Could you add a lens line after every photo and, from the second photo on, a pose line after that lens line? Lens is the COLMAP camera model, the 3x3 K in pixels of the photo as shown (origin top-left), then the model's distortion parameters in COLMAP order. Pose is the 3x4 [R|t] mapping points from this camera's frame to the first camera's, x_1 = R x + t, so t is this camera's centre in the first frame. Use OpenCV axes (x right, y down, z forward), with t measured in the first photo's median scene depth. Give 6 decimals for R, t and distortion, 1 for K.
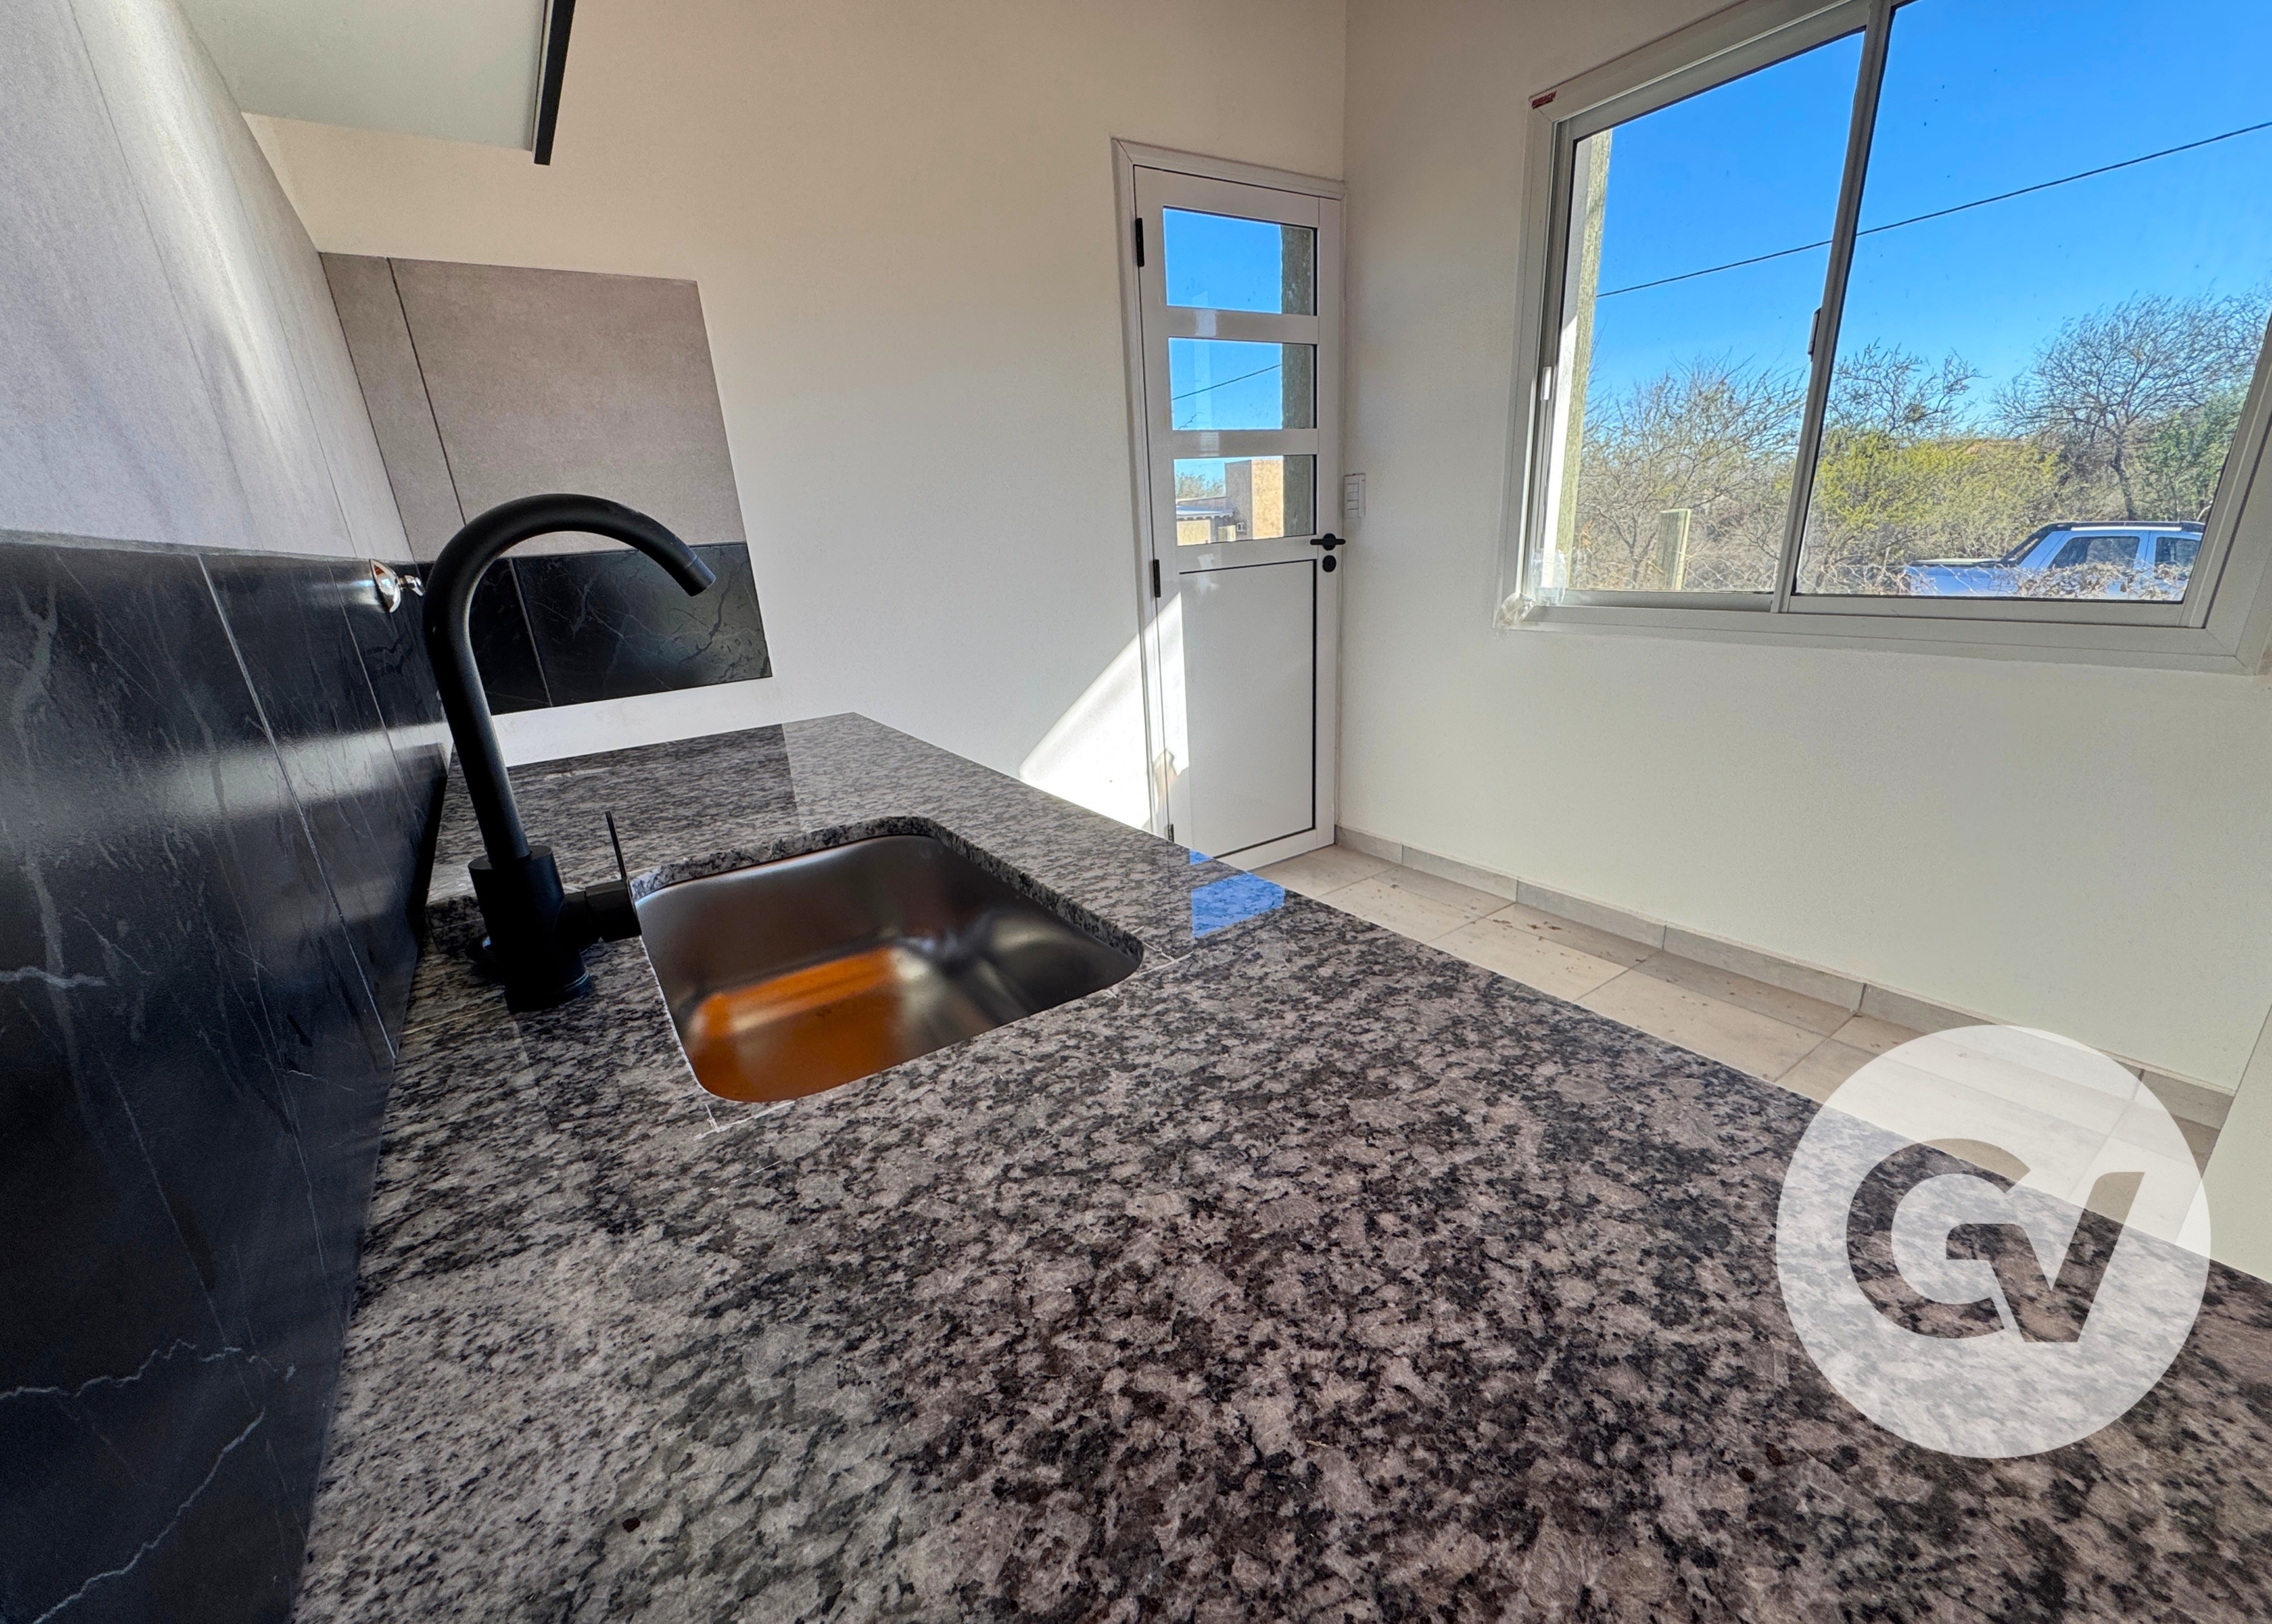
lens RADIAL K [[902.9, 0, 1129.6], [0, 902.9, 844.8], [0, 0, 1]] dist [-0.003504, 0.000944]
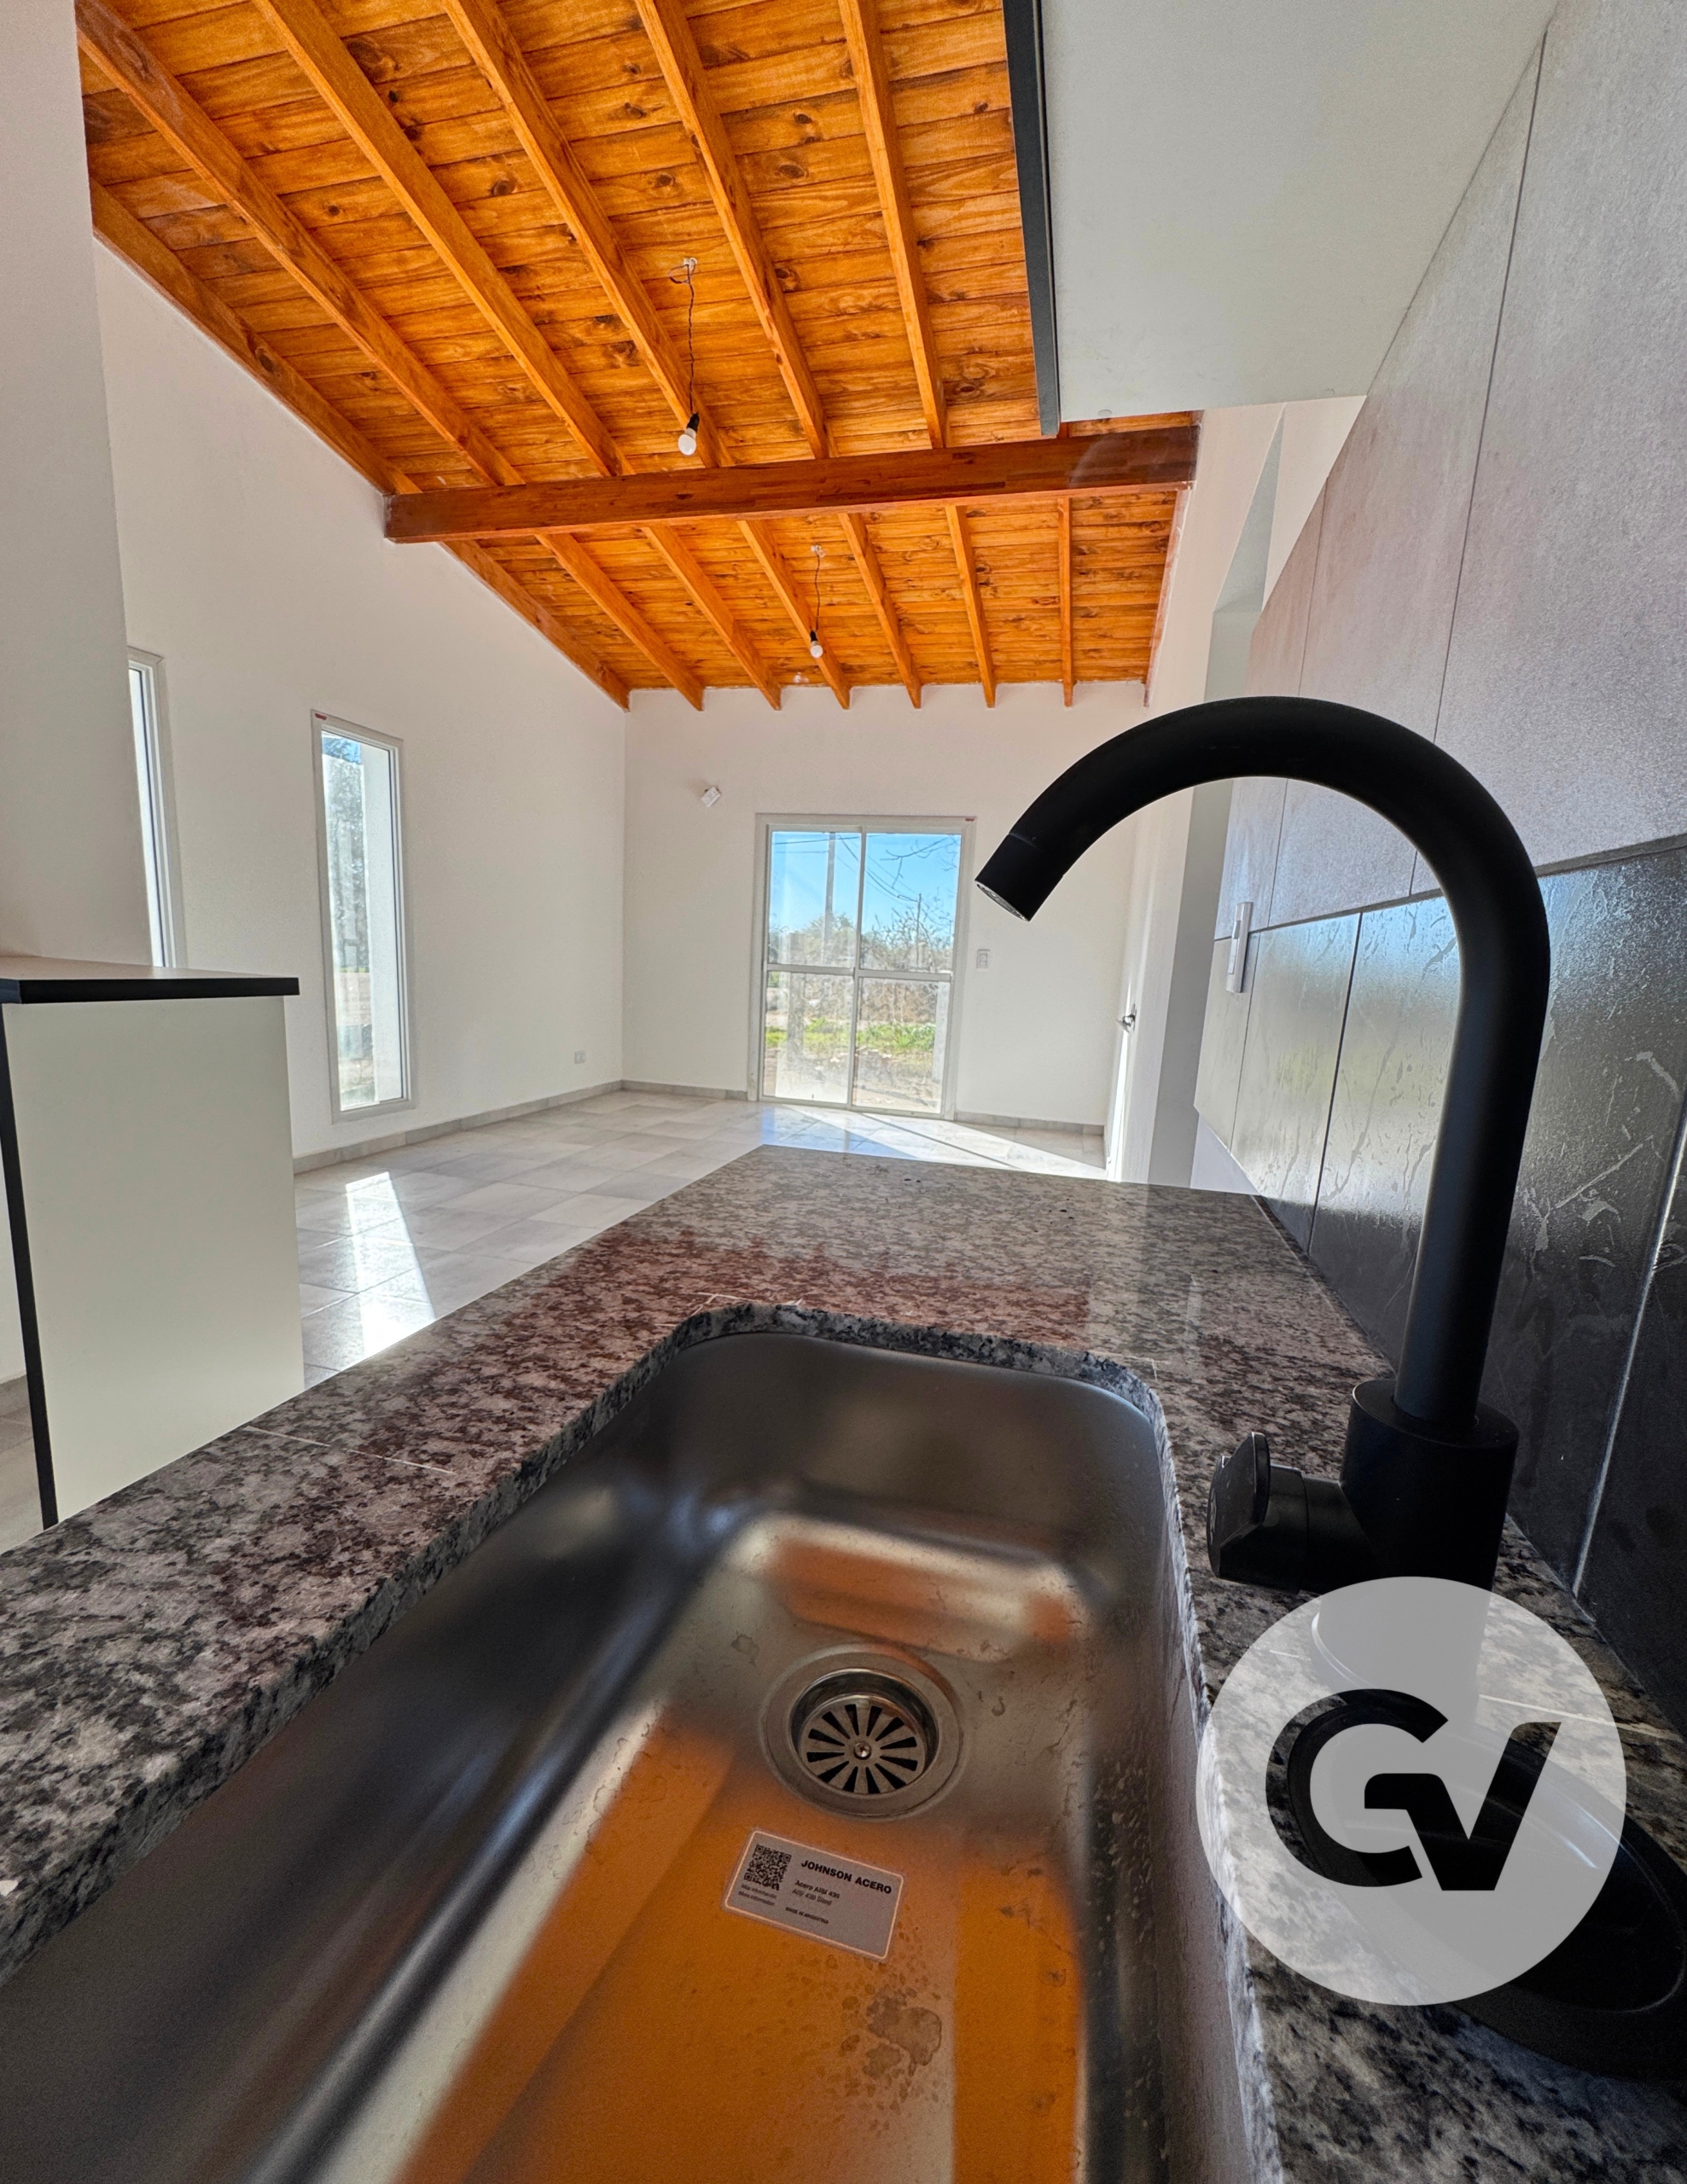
lens RADIAL K [[894.4, 0, 849.2], [0, 894.4, 1118.5], [0, 0, 1]] dist [-0.002193, -0.000008]
pose [[-0.658877, -0.108324, 0.744410, -1.088287], [0.238070, 0.908687, 0.342944, -0.509460], [-0.713585, 0.403180, -0.572925, 1.918643]]
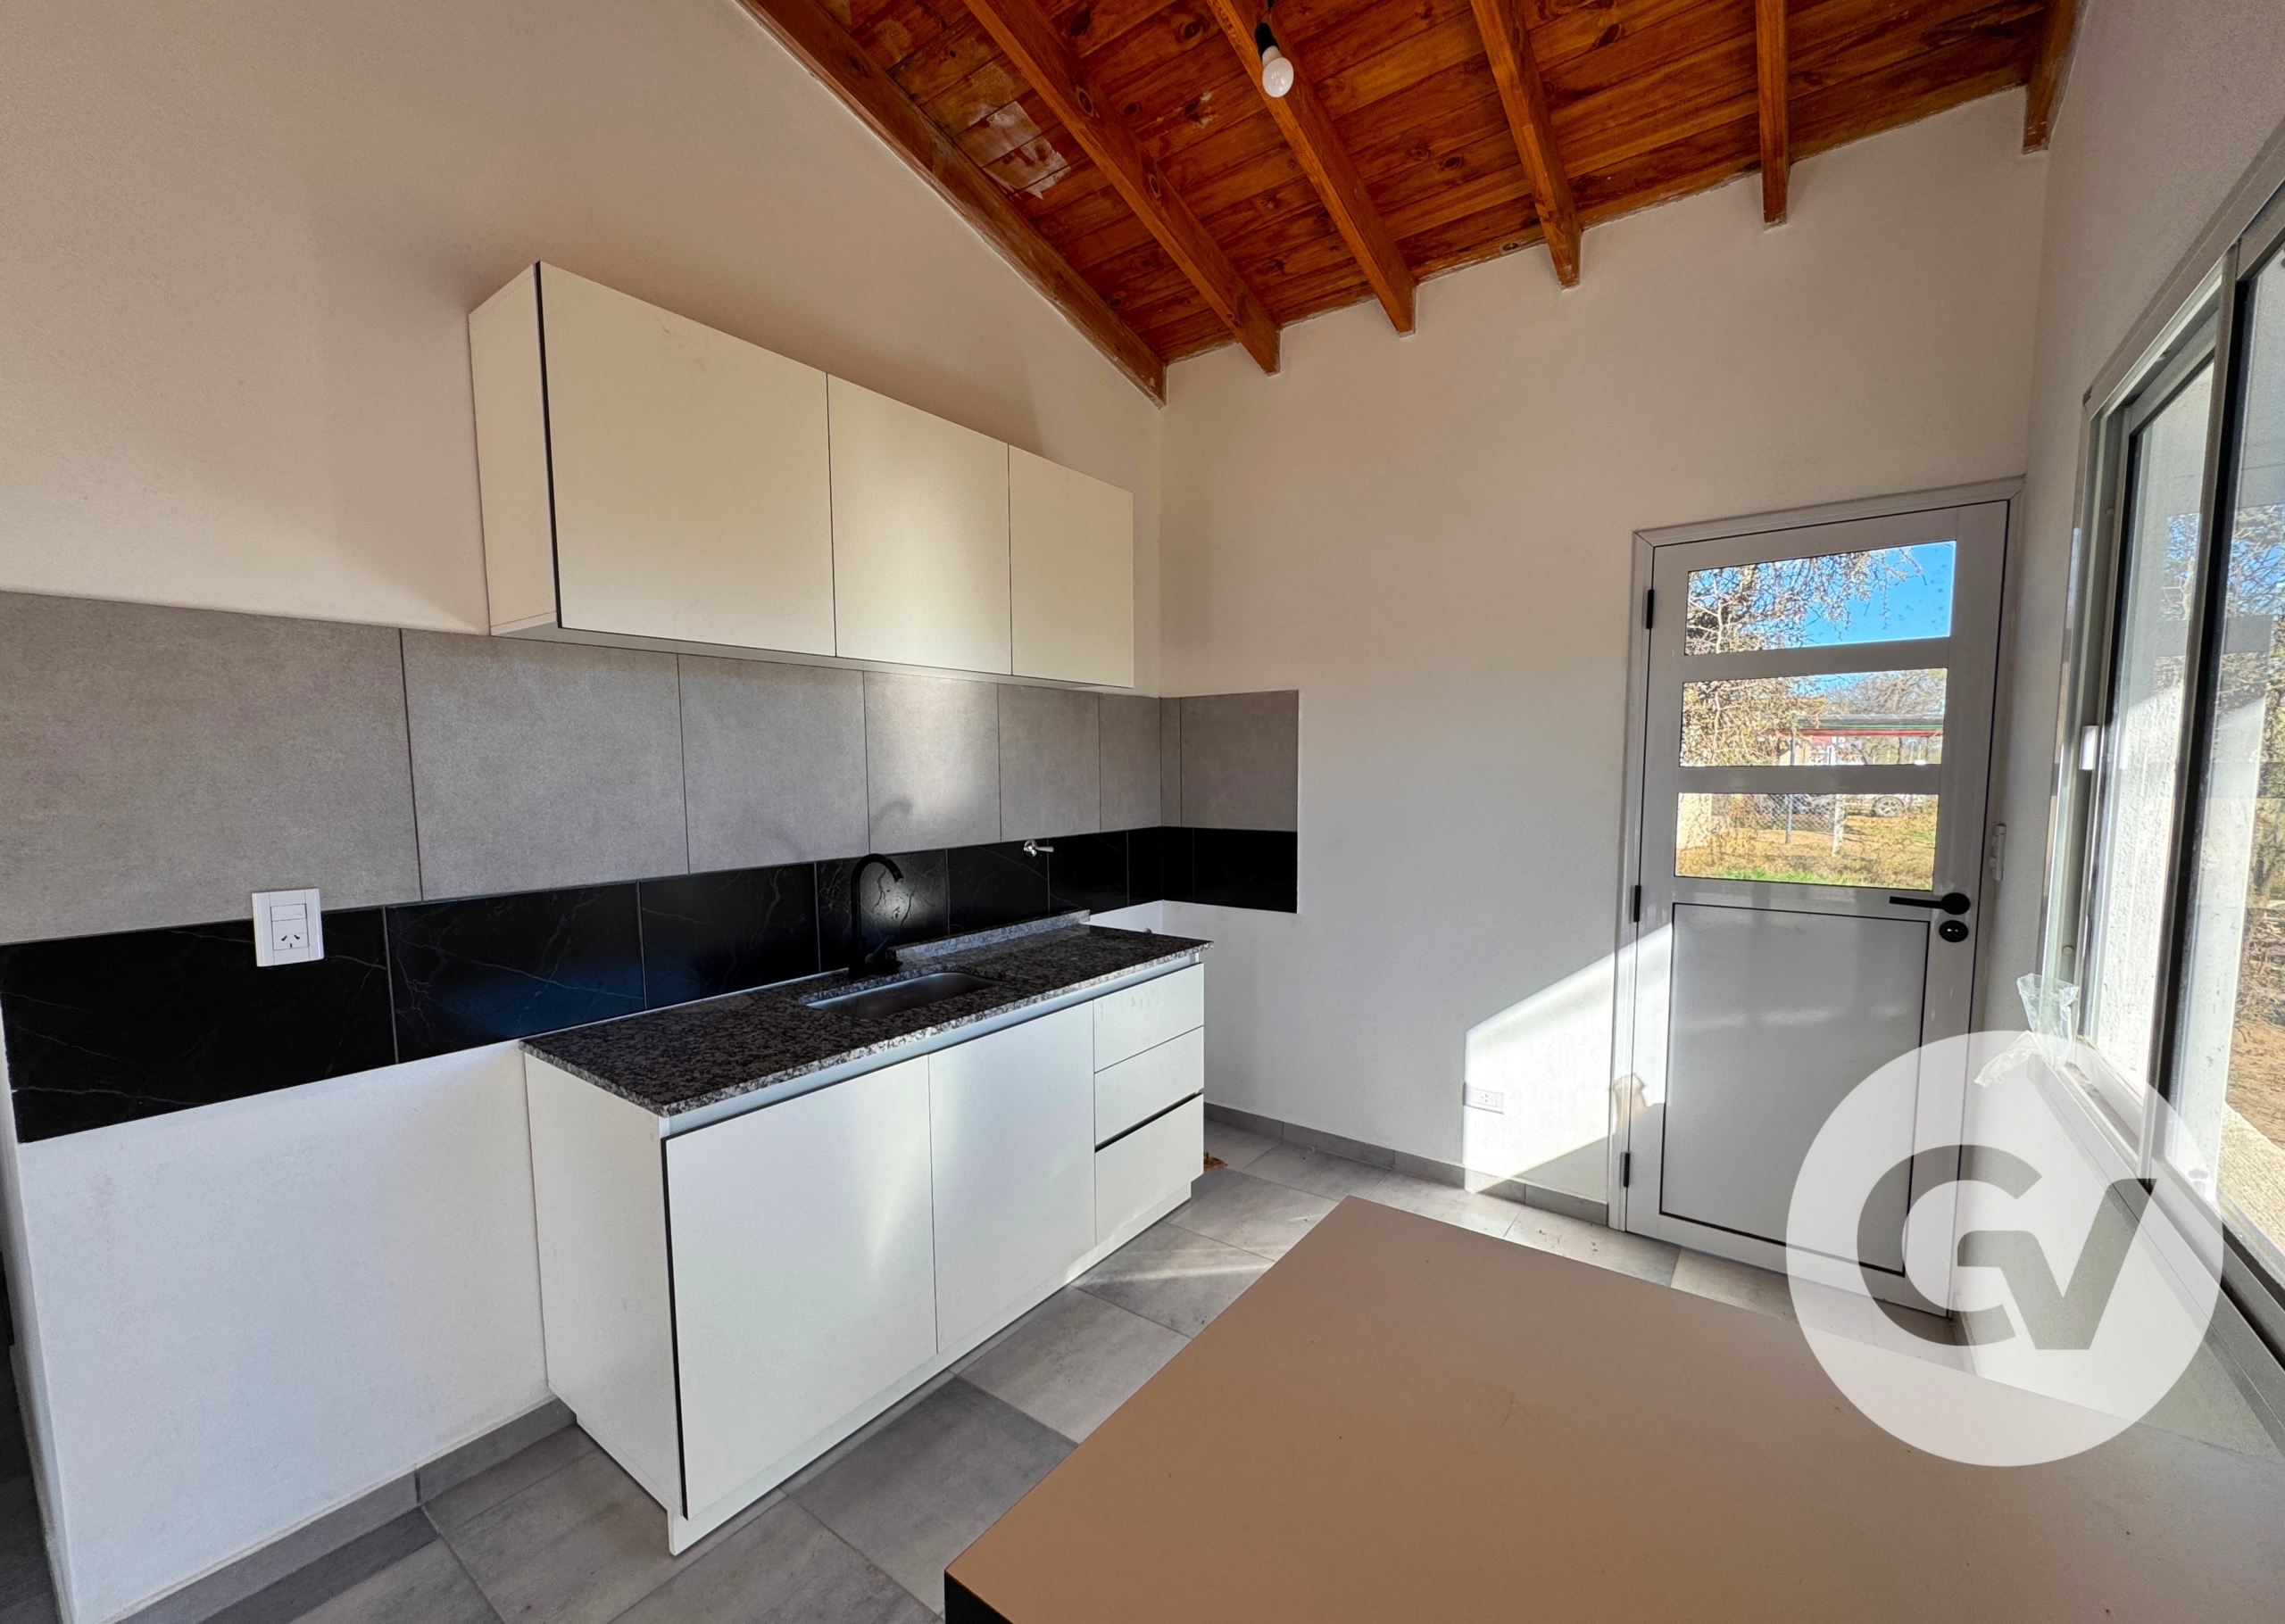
lens RADIAL K [[908.0, 0, 1146.5], [0, 908.0, 839.9], [0, 0, 1]] dist [-0.003504, 0.000944]
pose [[0.333692, 0.137738, -0.932565, 4.416049], [-0.326620, 0.944884, 0.022686, -1.168550], [0.884290, 0.297024, 0.360288, 0.742296]]
